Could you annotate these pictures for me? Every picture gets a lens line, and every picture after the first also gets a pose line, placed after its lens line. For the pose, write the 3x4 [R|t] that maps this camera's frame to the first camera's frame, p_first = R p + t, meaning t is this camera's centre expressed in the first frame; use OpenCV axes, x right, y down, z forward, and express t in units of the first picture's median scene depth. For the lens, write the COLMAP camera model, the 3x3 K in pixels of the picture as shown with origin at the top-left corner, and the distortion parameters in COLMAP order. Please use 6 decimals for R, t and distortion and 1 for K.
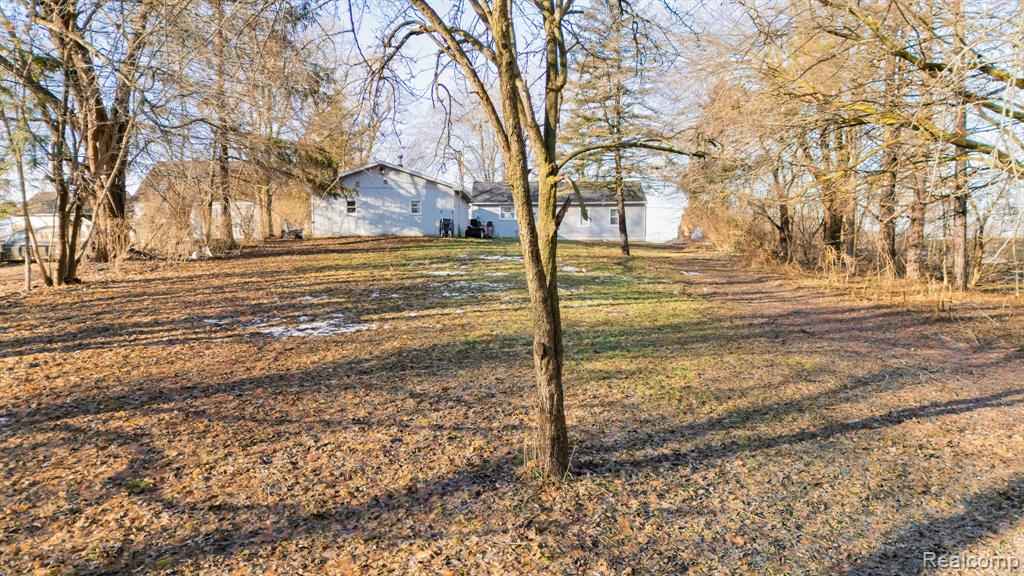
lens RADIAL K [[746.6, 0, 514.7], [0, 746.6, 285.6], [0, 0, 1]] dist [0.072282, -0.056750]
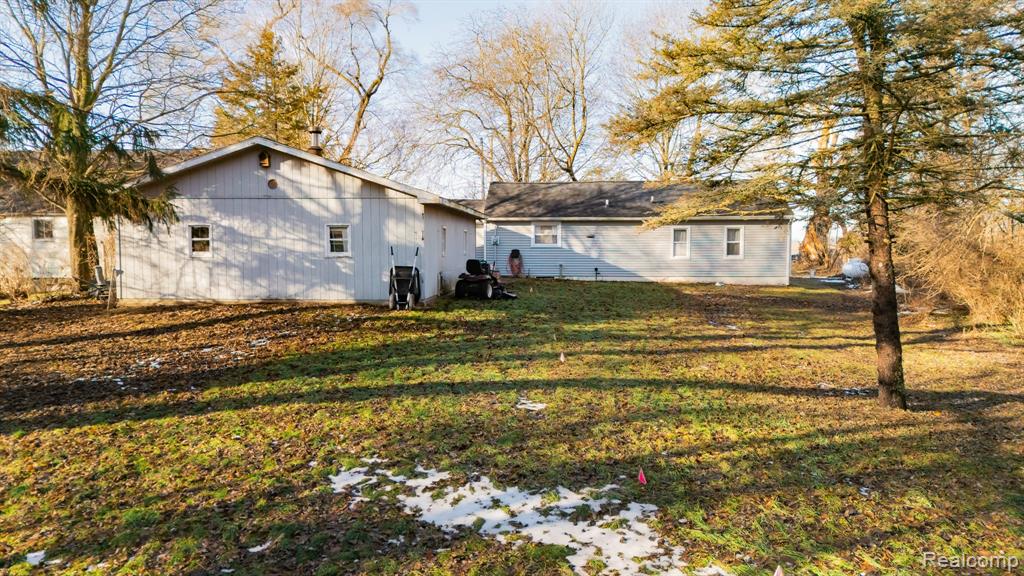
lens RADIAL K [[746.6, 0, 513.1], [0, 746.6, 292.0], [0, 0, 1]] dist [0.072282, -0.056750]
pose [[0.997997, 0.005372, -0.063034, 0.002211], [-0.004650, 0.999922, 0.011585, -0.078912], [0.063091, -0.011269, 0.997944, 0.550934]]
